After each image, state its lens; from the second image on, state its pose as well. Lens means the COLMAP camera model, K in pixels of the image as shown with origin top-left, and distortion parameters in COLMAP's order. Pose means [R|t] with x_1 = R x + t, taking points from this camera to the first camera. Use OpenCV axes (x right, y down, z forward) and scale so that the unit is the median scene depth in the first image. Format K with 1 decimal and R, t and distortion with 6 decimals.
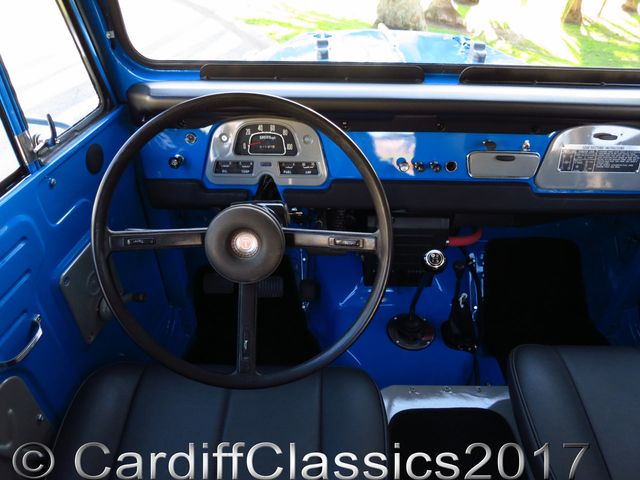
lens RADIAL K [[452.2, 0, 321.8], [0, 452.2, 235.7], [0, 0, 1]] dist [-0.041067, 0.008769]
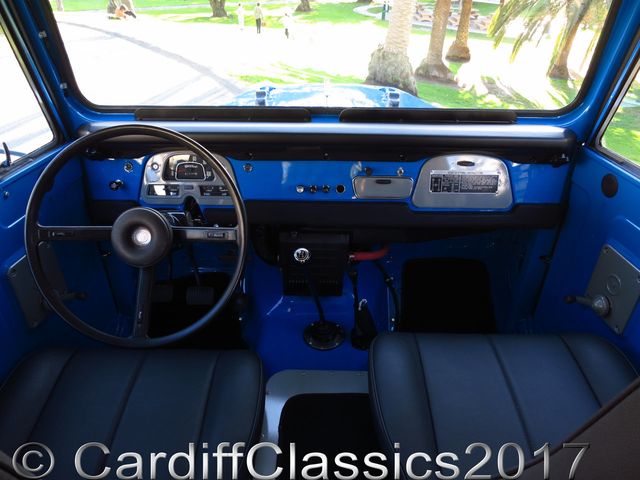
lens RADIAL K [[452.2, 0, 320.5], [0, 452.2, 237.7], [0, 0, 1]] dist [-0.041067, 0.008769]
pose [[0.999936, 0.000107, -0.011342, 0.249341], [-0.001296, 0.994488, -0.104846, 0.106350], [0.011268, 0.104854, 0.994424, -0.203329]]
